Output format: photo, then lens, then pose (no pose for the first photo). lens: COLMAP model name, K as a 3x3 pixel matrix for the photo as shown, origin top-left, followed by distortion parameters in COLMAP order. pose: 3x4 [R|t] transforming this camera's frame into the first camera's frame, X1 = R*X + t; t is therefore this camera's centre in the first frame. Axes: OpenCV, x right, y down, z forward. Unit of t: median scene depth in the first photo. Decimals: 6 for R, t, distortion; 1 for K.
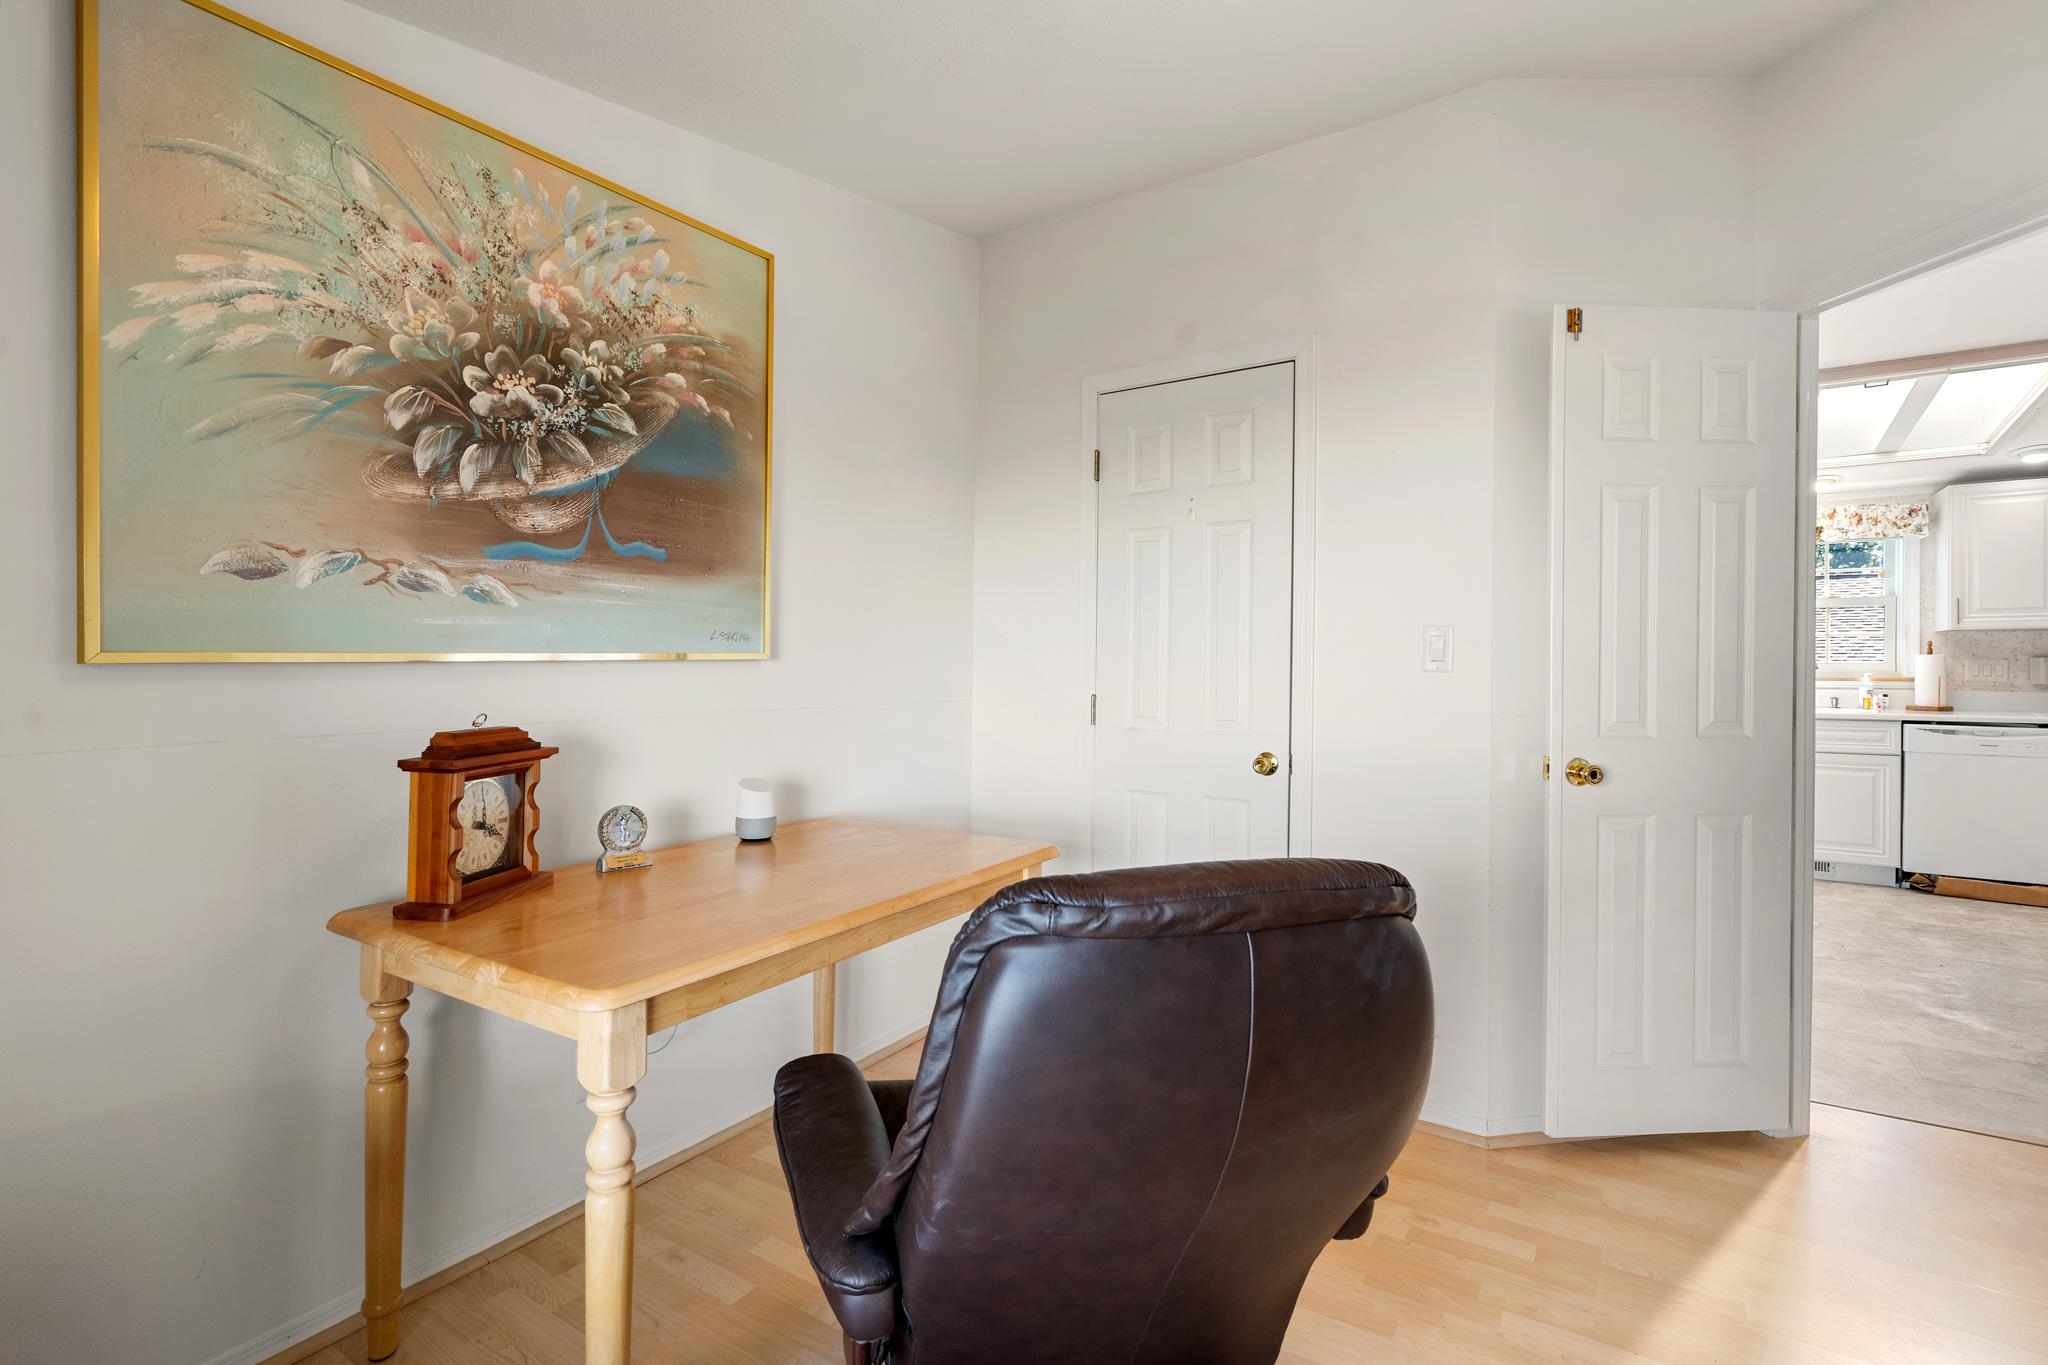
lens RADIAL K [[933.6, 0, 1027.7], [0, 933.6, 674.6], [0, 0, 1]] dist [-0.001564, -0.000027]
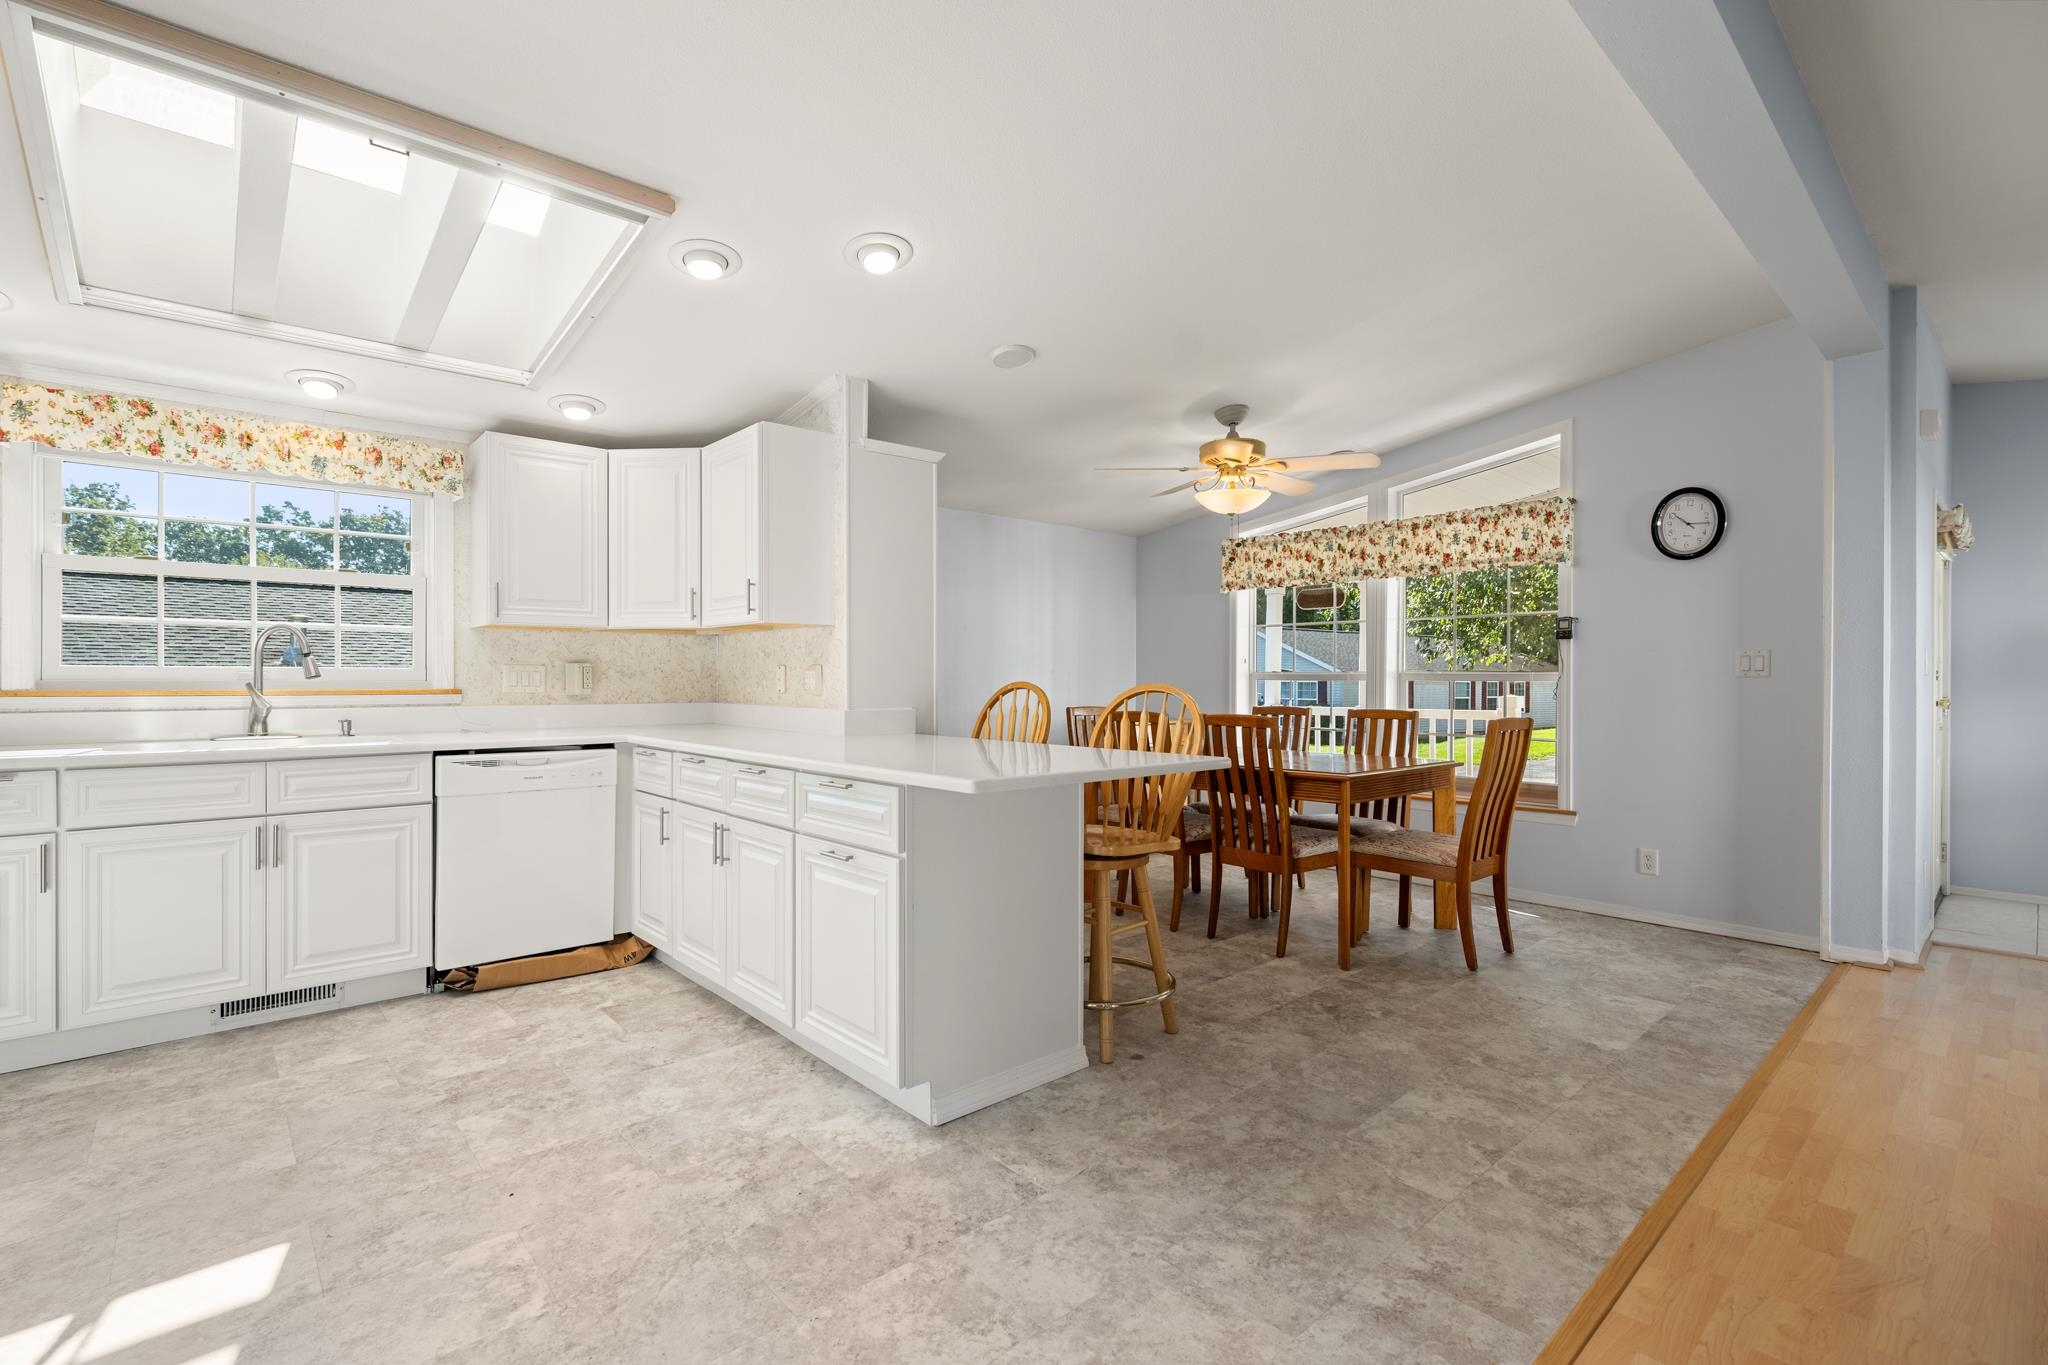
lens RADIAL K [[933.6, 0, 1027.7], [0, 933.6, 674.6], [0, 0, 1]] dist [-0.001564, -0.000027]
pose [[0.248043, 0.006890, 0.968725, 0.368278], [0.010038, 0.999903, -0.009682, 0.003744], [-0.968697, 0.012125, 0.247949, 0.391991]]
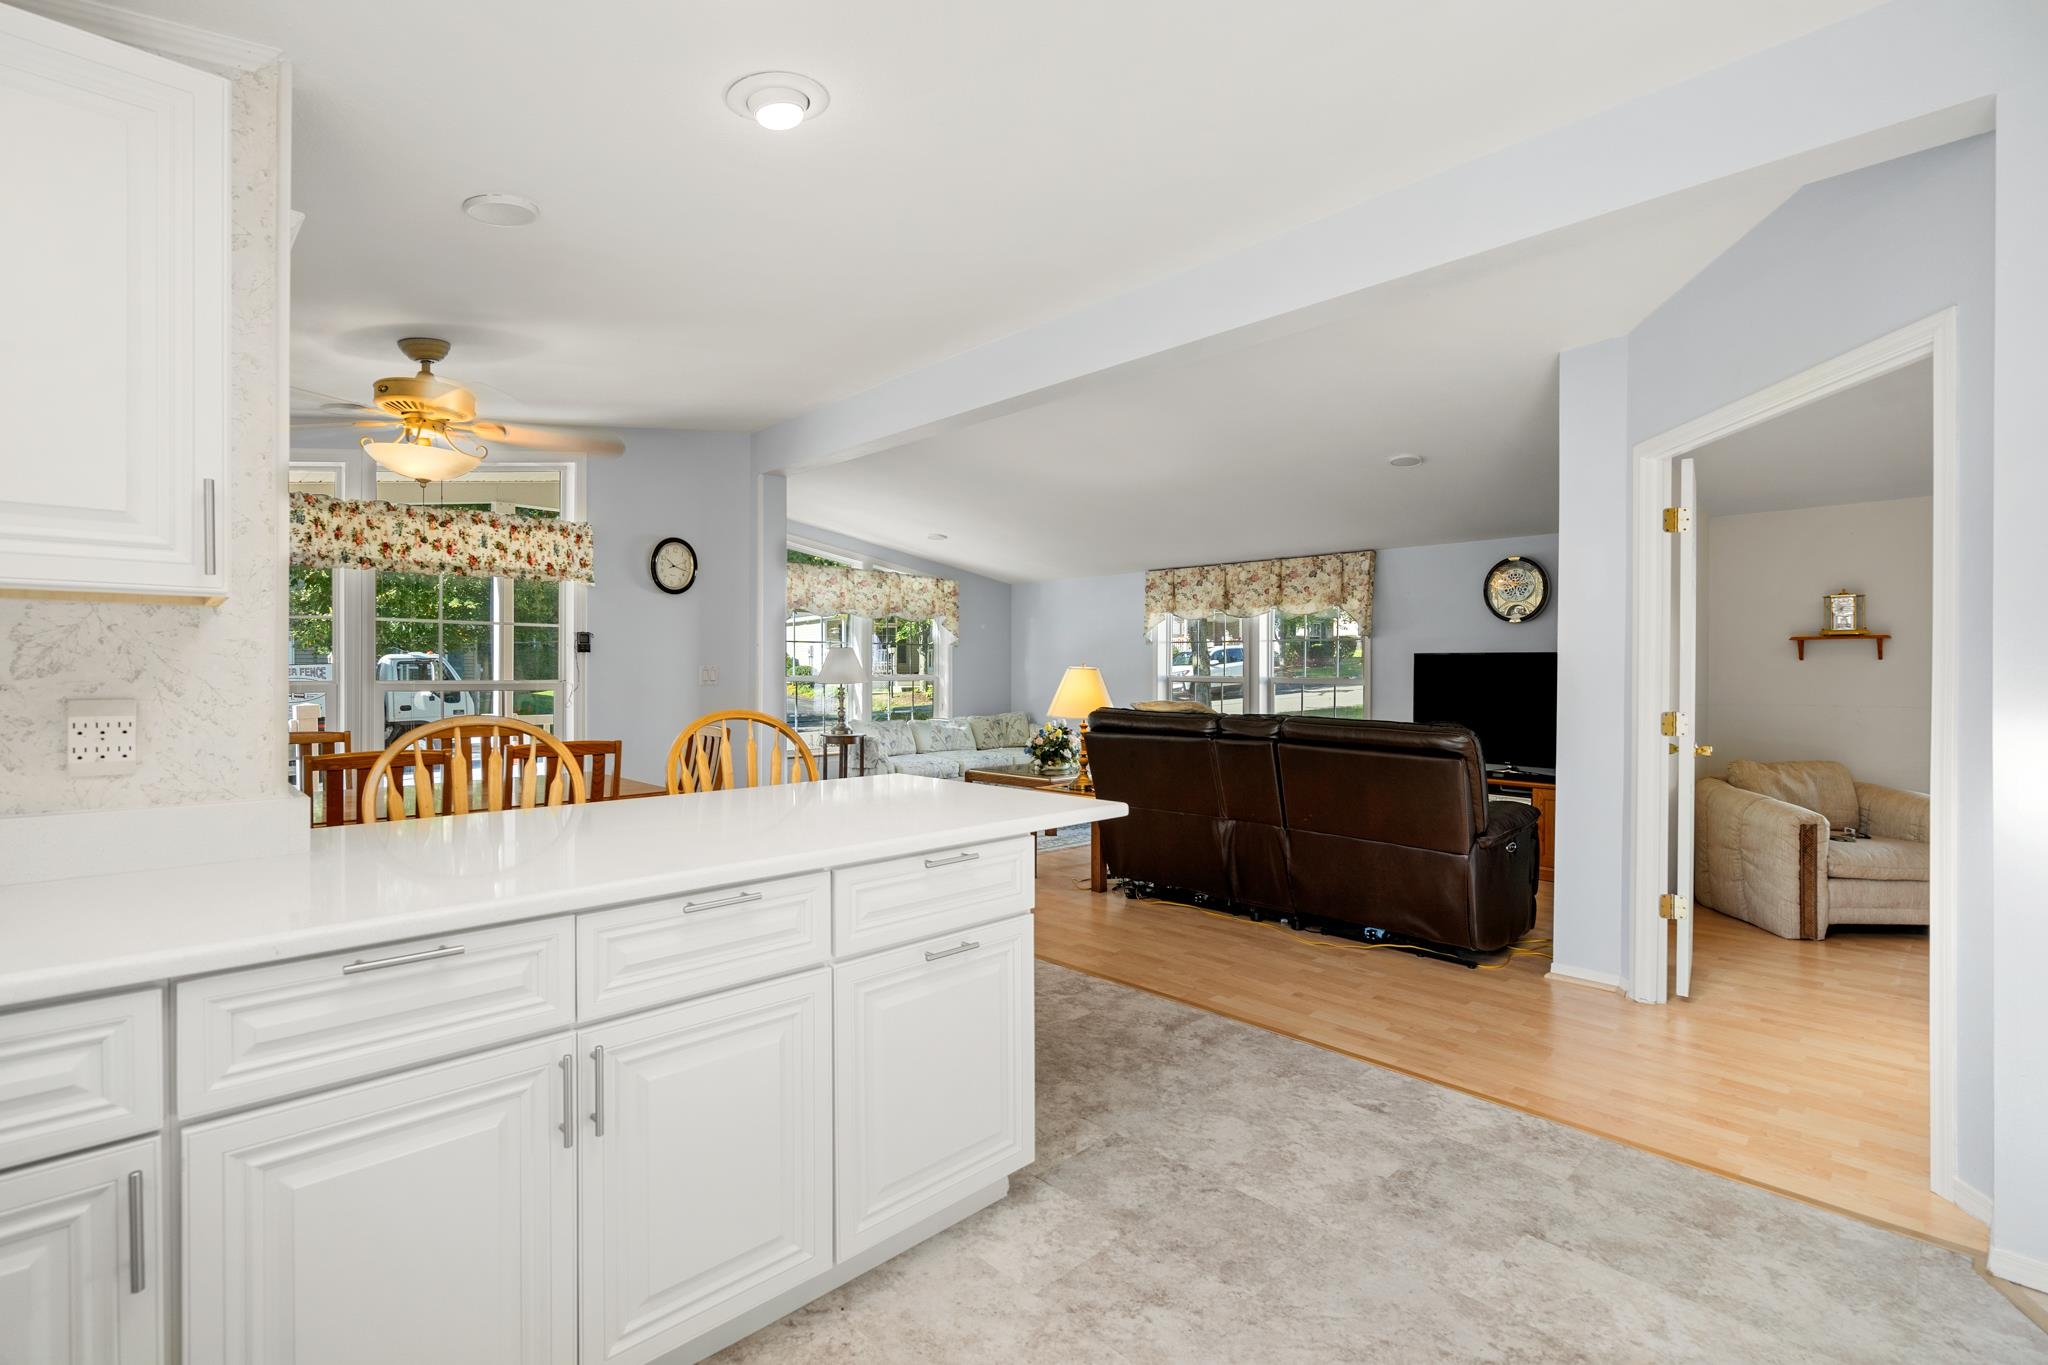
lens RADIAL K [[918.8, 0, 1024.0], [0, 918.8, 682.5], [0, 0, 1]] dist [-0.000013, 0.000307]
pose [[-0.978180, -0.002009, 0.207750, 0.708276], [0.003125, 0.999698, 0.024377, -0.024475], [-0.207737, 0.024494, -0.977878, 0.959228]]
